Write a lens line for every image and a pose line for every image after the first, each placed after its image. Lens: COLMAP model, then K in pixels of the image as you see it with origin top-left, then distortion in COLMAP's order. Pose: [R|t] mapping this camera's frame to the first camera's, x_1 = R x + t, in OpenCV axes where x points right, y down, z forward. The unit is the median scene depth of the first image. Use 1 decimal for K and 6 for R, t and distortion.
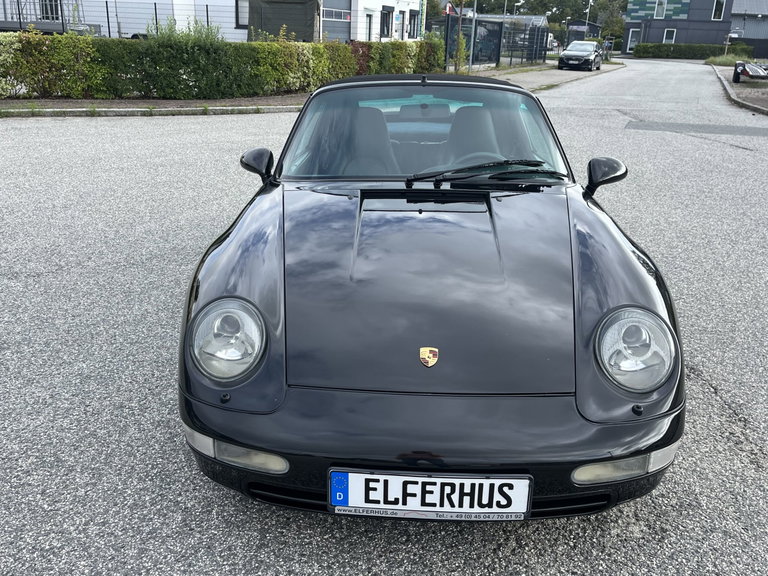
lens RADIAL K [[690.2, 0, 379.4], [0, 690.2, 292.8], [0, 0, 1]] dist [0.041988, -0.042071]
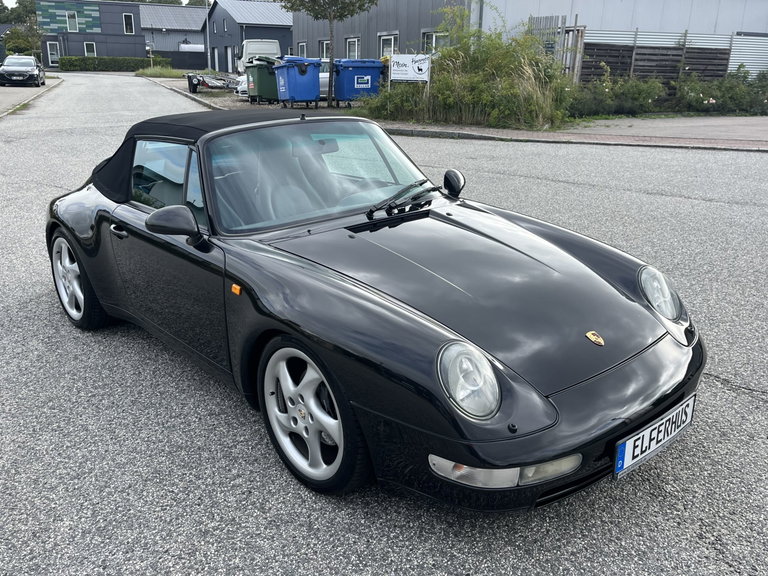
lens RADIAL K [[690.2, 0, 379.0], [0, 690.2, 289.9], [0, 0, 1]] dist [0.041988, -0.042071]
pose [[0.717575, -0.235853, 0.655331, -0.141995], [0.248049, 0.965764, 0.075968, -0.026056], [-0.650813, 0.108041, 0.751512, 0.041992]]
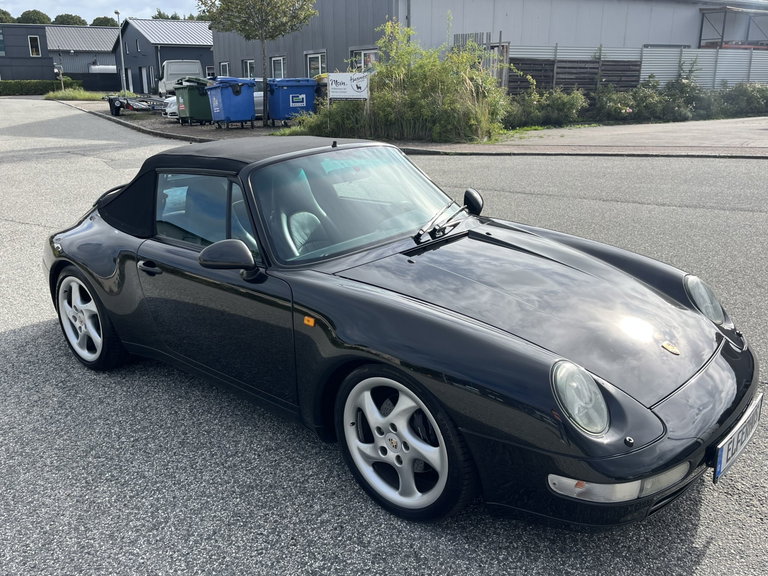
lens RADIAL K [[690.2, 0, 380.1], [0, 690.2, 282.9], [0, 0, 1]] dist [0.041988, -0.042071]
pose [[0.627765, -0.253779, 0.735872, -0.169605], [0.295027, 0.952400, 0.076768, -0.040517], [-0.720327, 0.168910, 0.672755, 0.068640]]
